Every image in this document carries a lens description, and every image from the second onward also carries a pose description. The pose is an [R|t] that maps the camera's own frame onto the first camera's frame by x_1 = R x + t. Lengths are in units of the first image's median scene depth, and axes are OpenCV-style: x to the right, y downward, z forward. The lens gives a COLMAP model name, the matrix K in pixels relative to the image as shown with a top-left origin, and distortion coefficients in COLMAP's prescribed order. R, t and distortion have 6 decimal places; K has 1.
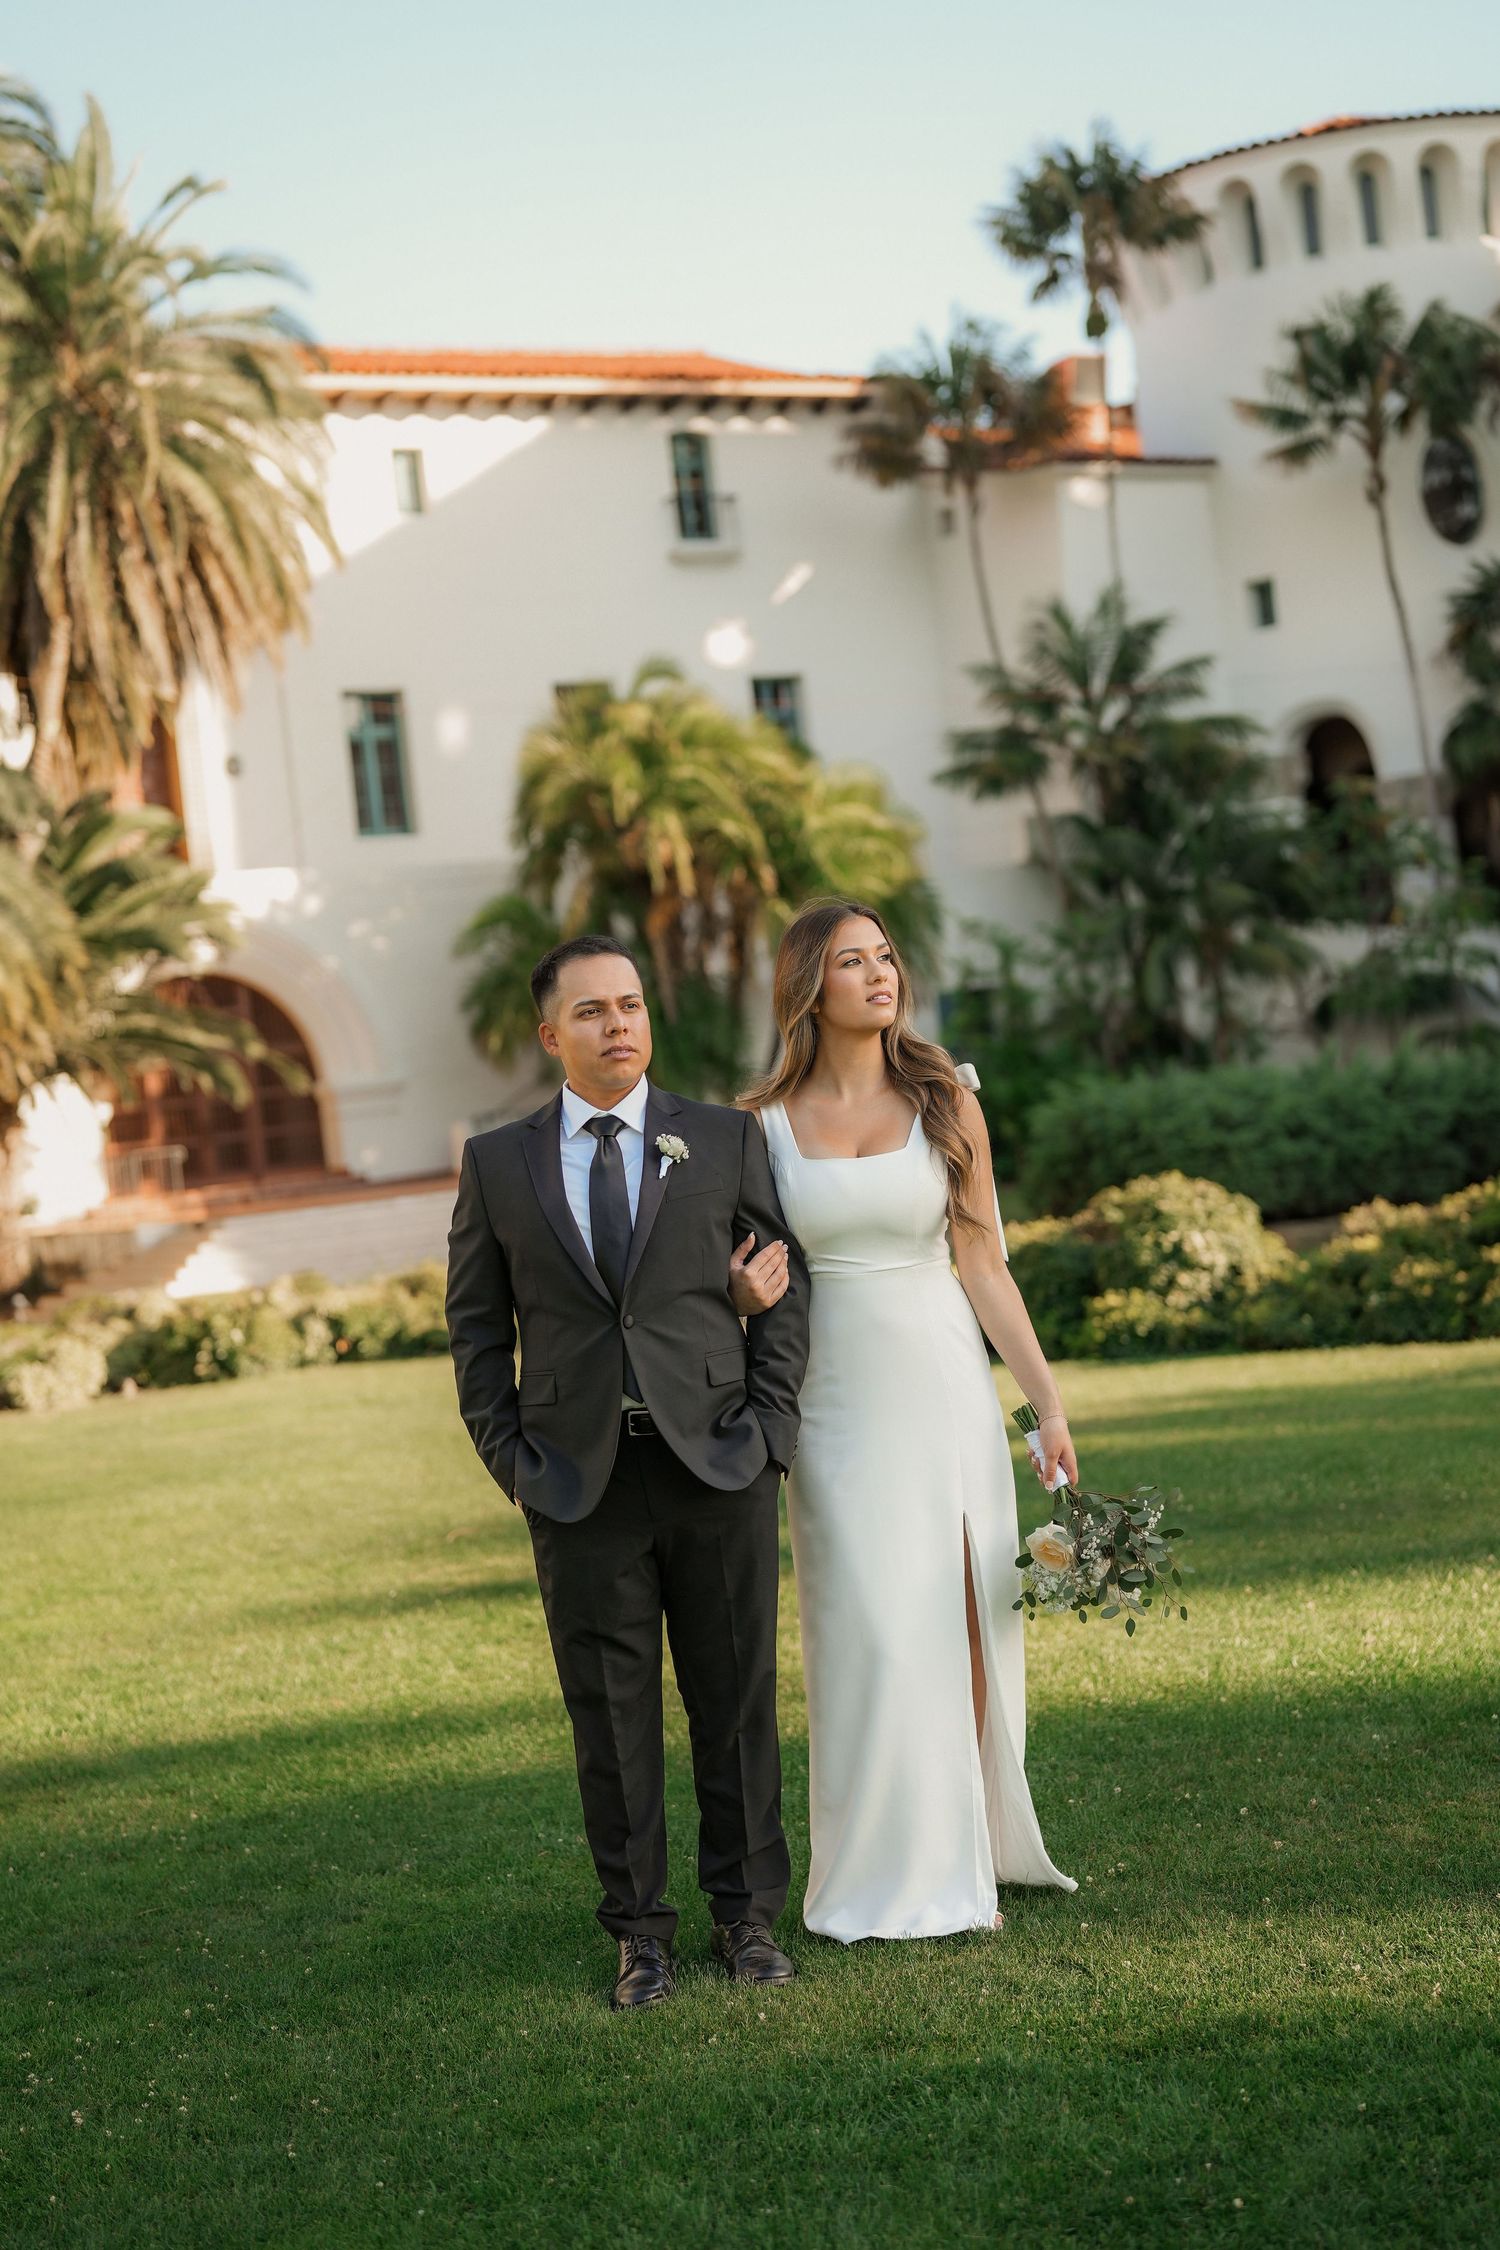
lens RADIAL K [[3545.6, 0, 750.0], [0, 3545.6, 1125.0], [0, 0, 1]] dist [0.003961, -0.064223]
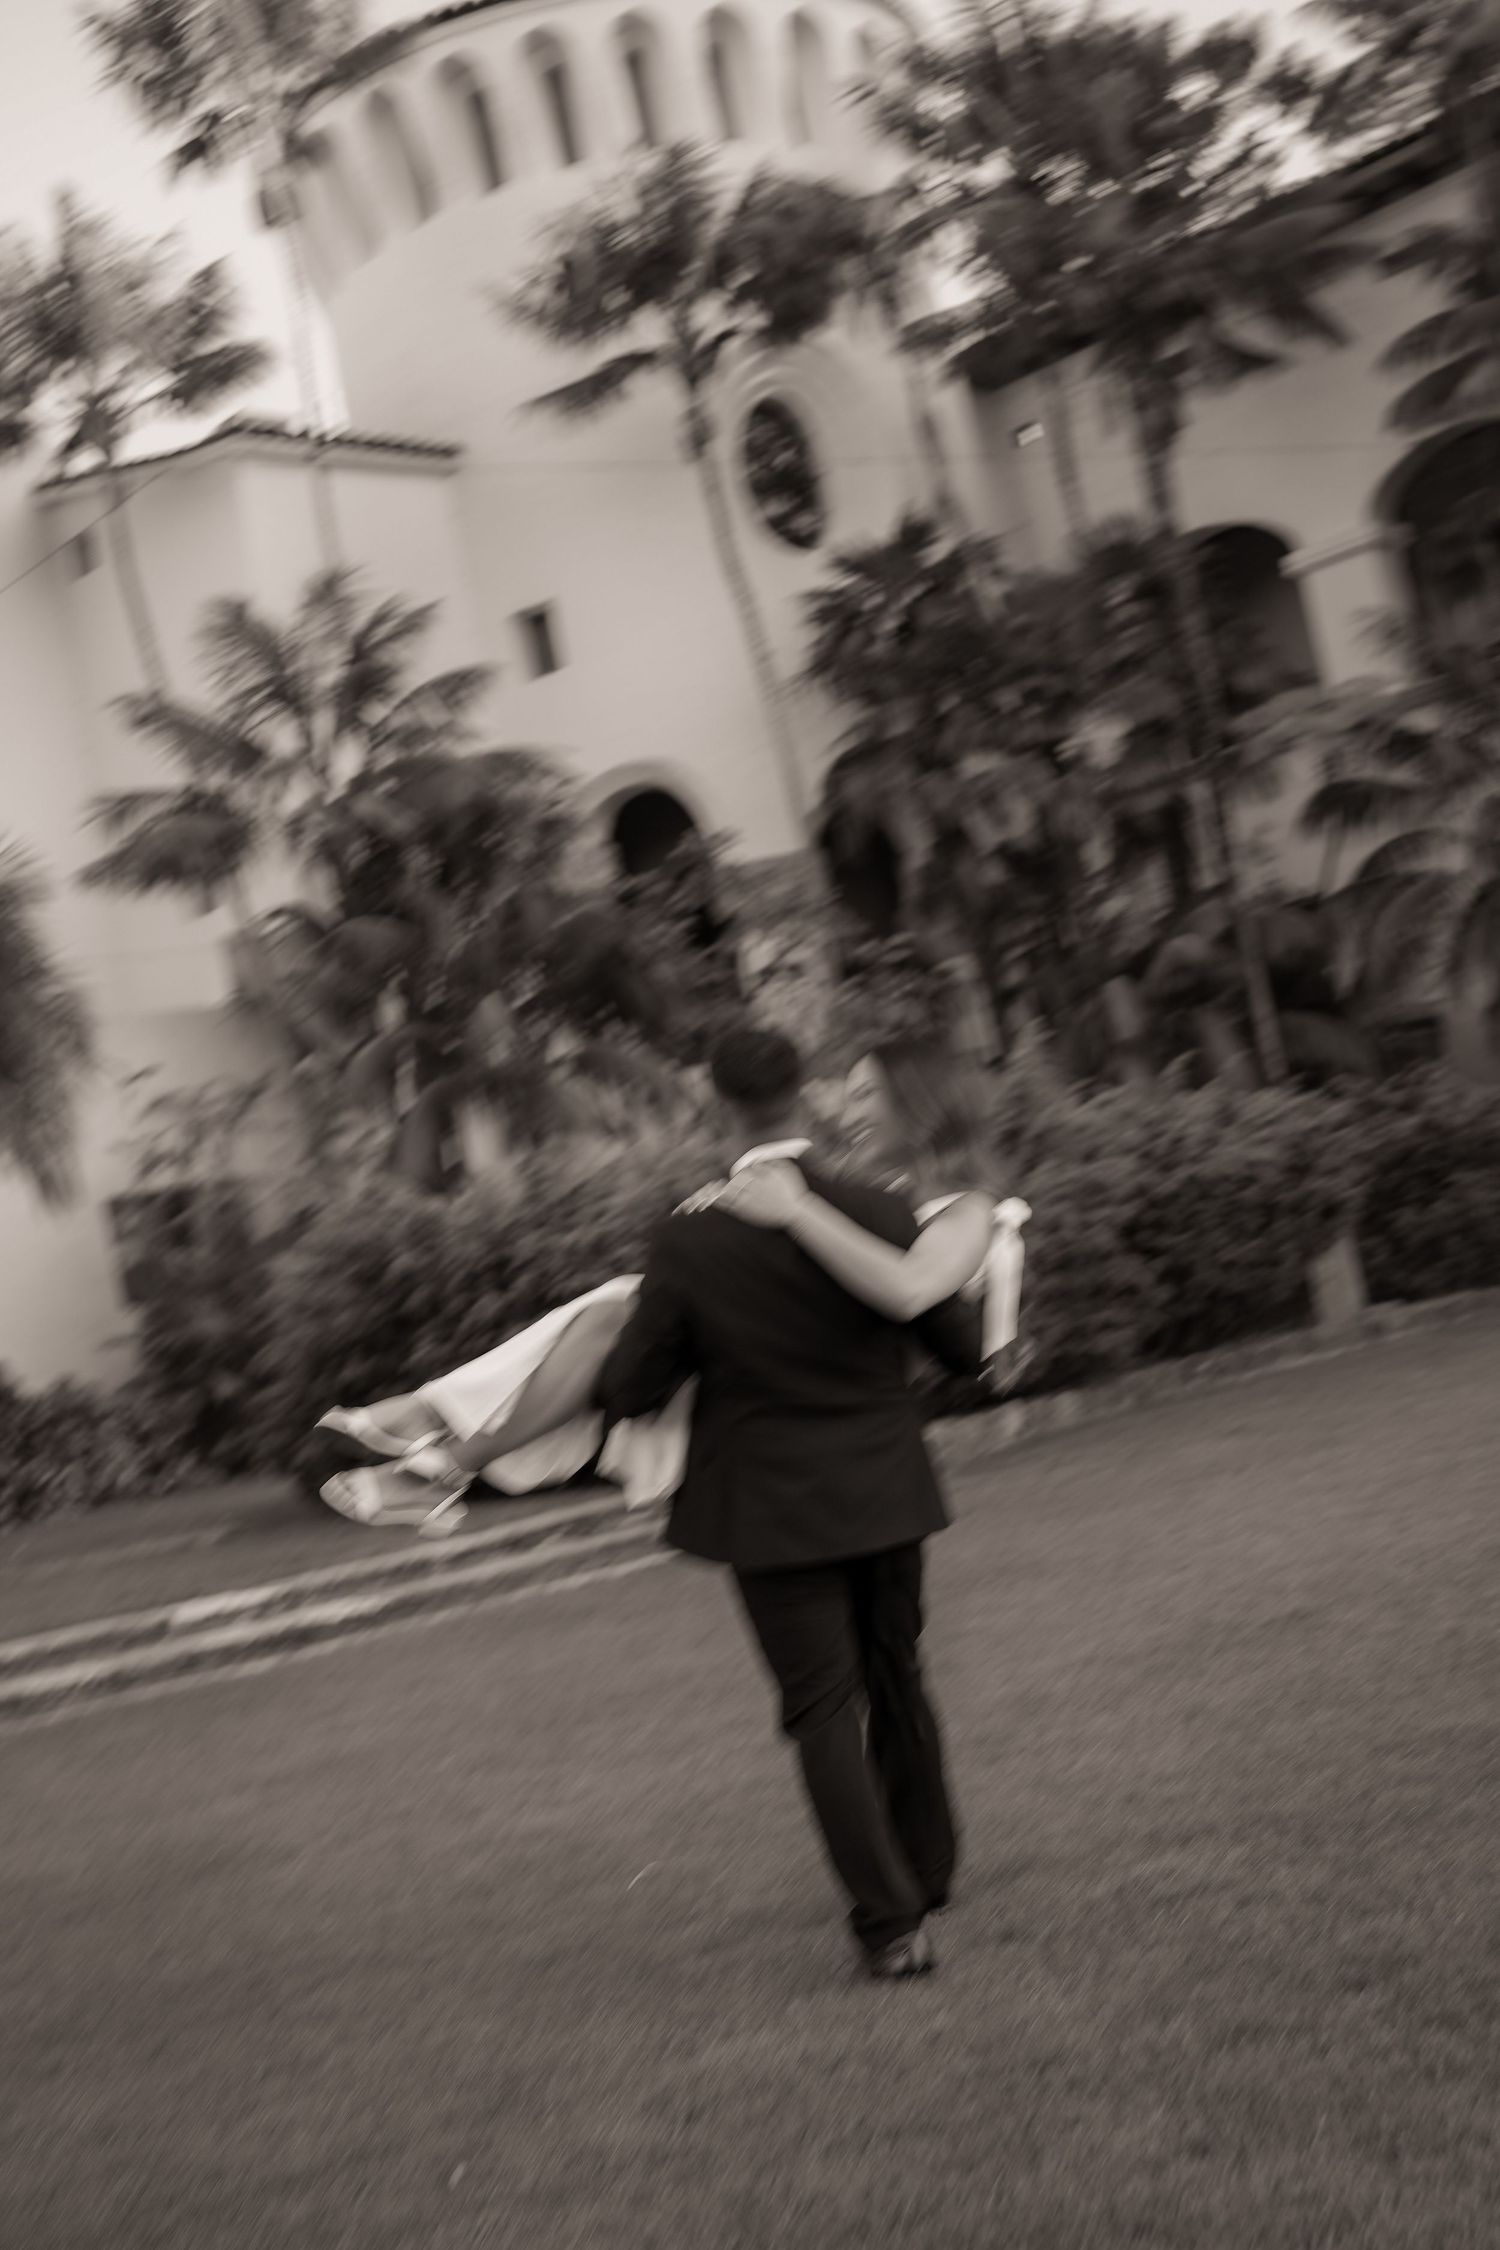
lens RADIAL K [[3242.9, 0, 750.0], [0, 3242.9, 1125.0], [0, 0, 1]] dist [-0.001107, 0.031803]
pose [[0.971089, -0.060559, 0.230910, 0.031076], [0.084946, 0.991636, -0.097170, 0.017687], [-0.223094, 0.113975, 0.968111, 0.391315]]
